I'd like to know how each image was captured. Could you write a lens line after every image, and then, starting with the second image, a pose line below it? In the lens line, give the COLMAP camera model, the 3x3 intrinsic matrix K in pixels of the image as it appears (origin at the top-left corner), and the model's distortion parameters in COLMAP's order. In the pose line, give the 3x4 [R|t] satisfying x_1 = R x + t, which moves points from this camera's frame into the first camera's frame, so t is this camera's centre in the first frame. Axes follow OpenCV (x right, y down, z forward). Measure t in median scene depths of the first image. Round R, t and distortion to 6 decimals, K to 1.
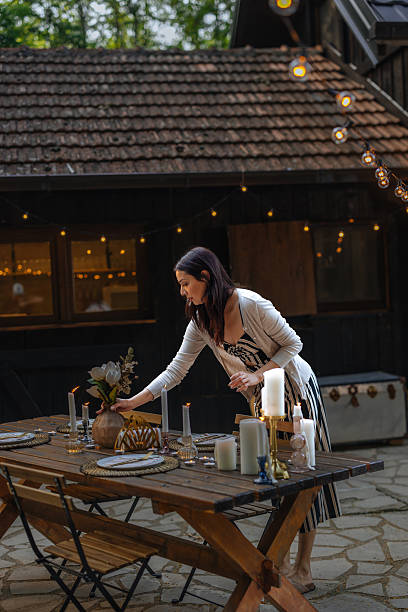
lens RADIAL K [[963.2, 0, 201.6], [0, 963.2, 287.1], [0, 0, 1]] dist [-0.018362, 0.042296]
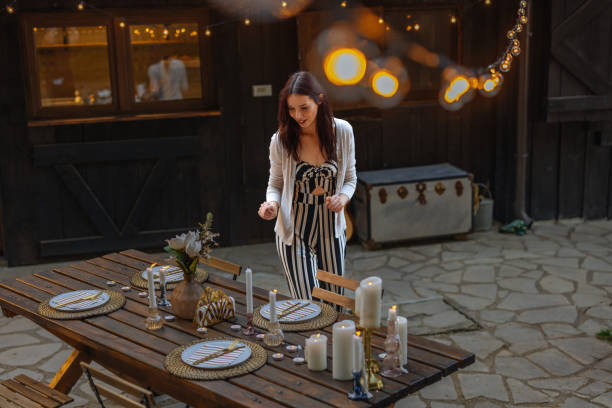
lens RADIAL K [[963.2, 0, 308.3], [0, 963.2, 212.6], [0, 0, 1]] dist [-0.018362, 0.042296]
pose [[0.997946, 0.008764, 0.063458, -0.025399], [-0.022292, 0.976195, 0.215744, -0.096763], [-0.060057, -0.216716, 0.974386, 0.048071]]
